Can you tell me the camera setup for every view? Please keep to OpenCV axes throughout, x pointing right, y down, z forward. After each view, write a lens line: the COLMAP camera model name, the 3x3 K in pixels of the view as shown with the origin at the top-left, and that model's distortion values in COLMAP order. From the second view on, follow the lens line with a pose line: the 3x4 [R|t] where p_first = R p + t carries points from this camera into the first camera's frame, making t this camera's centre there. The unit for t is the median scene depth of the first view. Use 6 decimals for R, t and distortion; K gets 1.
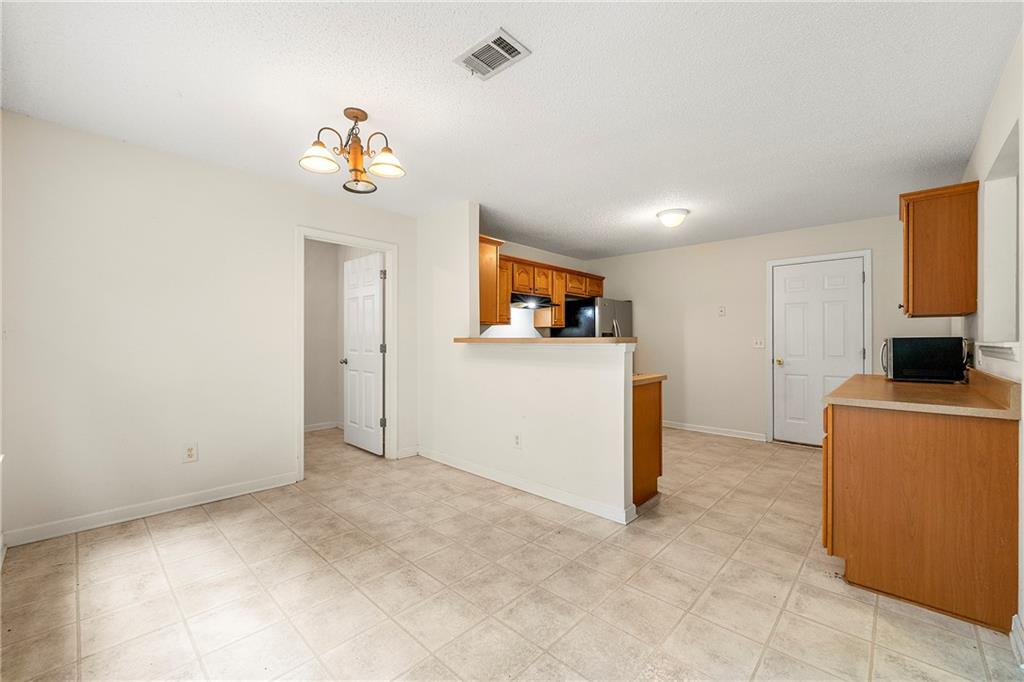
lens RADIAL K [[407.8, 0, 510.0], [0, 407.8, 340.5], [0, 0, 1]] dist [0.001885, 0.000075]
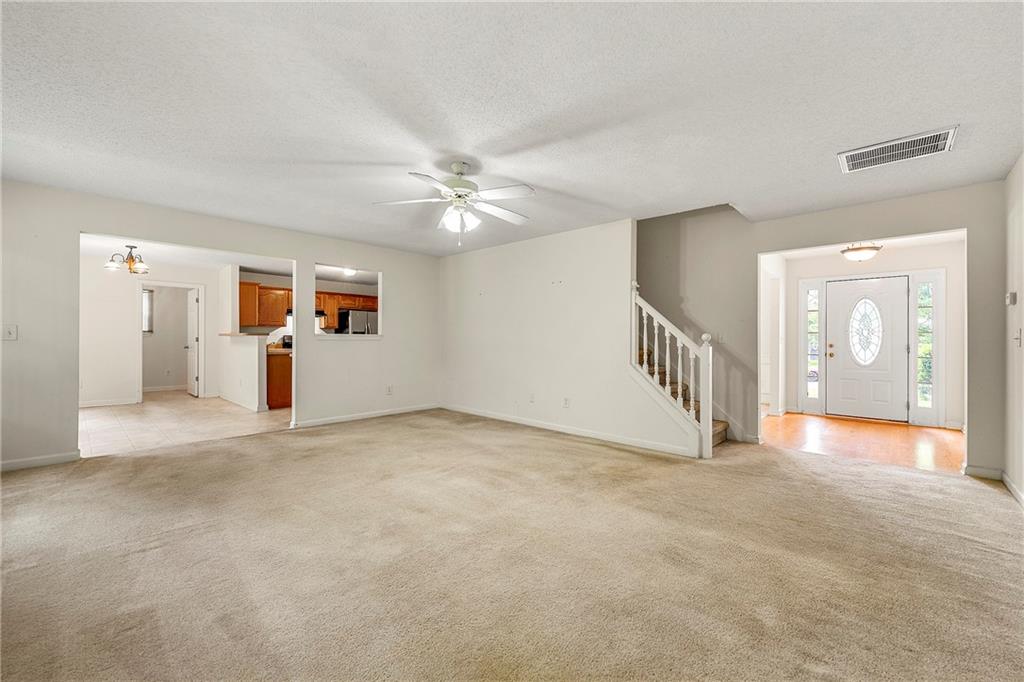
lens RADIAL K [[407.8, 0, 514.2], [0, 407.8, 340.1], [0, 0, 1]] dist [0.001885, 0.000075]
pose [[0.999985, -0.002863, 0.004756, 0.887332], [0.002866, 0.999996, -0.000788, 0.020671], [-0.004753, 0.000802, 0.999988, -0.698228]]
